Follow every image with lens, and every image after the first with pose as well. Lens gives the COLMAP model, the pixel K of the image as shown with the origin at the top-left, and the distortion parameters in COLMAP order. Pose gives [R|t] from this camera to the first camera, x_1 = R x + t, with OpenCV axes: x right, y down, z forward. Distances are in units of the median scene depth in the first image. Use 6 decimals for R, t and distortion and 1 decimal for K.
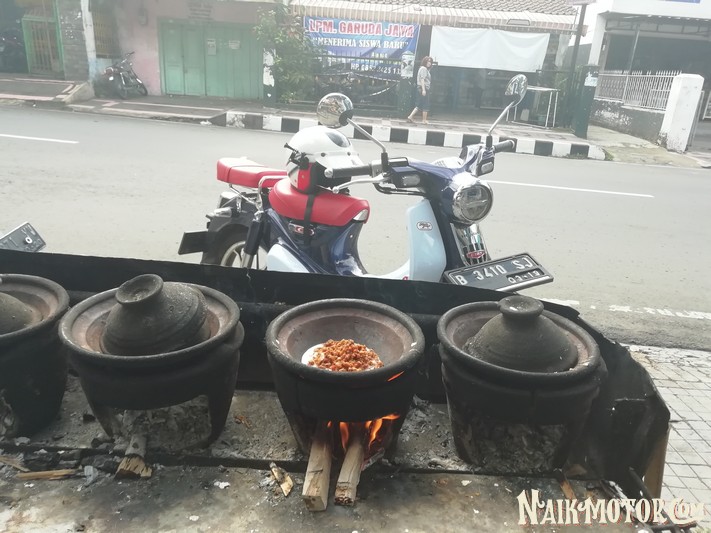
lens RADIAL K [[540.5, 0, 354.6], [0, 540.5, 257.0], [0, 0, 1]] dist [0.006700, 0.000231]
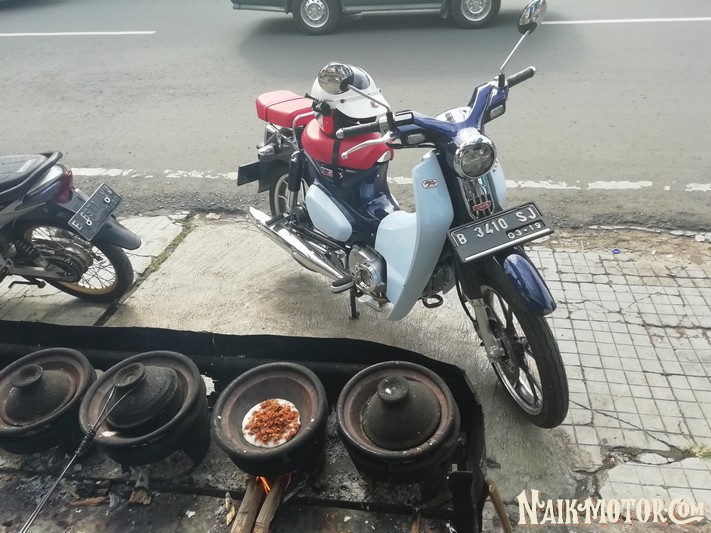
lens RADIAL K [[532.6, 0, 357.9], [0, 532.6, 271.0], [0, 0, 1]] dist [0.001147, -0.001302]
pose [[0.980540, -0.036835, -0.192835, 0.149785], [0.094260, 0.949951, 0.297840, -0.176690], [0.172212, -0.310221, 0.934936, -0.034506]]
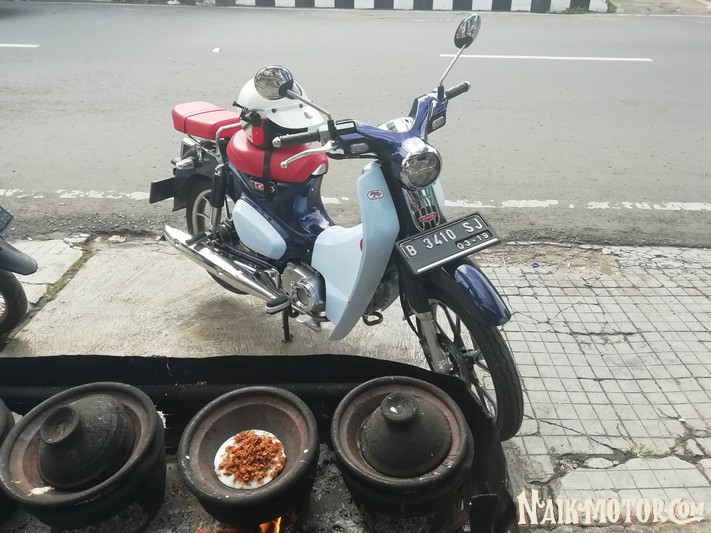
lens RADIAL K [[536.0, 0, 355.8], [0, 536.0, 266.7], [0, 0, 1]] dist [0.006208, -0.003450]
pose [[0.997271, -0.072530, -0.013766, 0.078813], [0.073625, 0.963395, 0.257780, -0.152317], [-0.005435, -0.258090, 0.966106, 0.000213]]
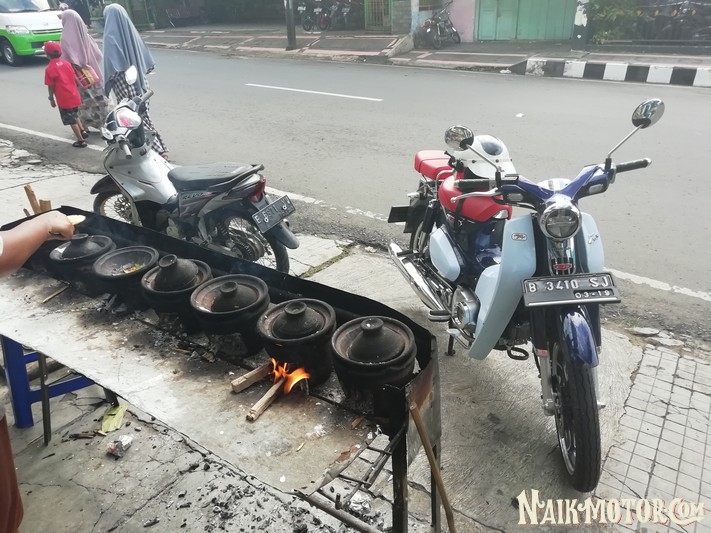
lens RADIAL K [[530.3, 0, 353.4], [0, 530.3, 267.1], [0, 0, 1]] dist [0.023627, -0.010433]
pose [[0.840503, 0.159594, -0.517769, 0.359935], [-0.087941, 0.983146, 0.160283, -0.121365], [0.534623, -0.089185, 0.840372, -0.165064]]
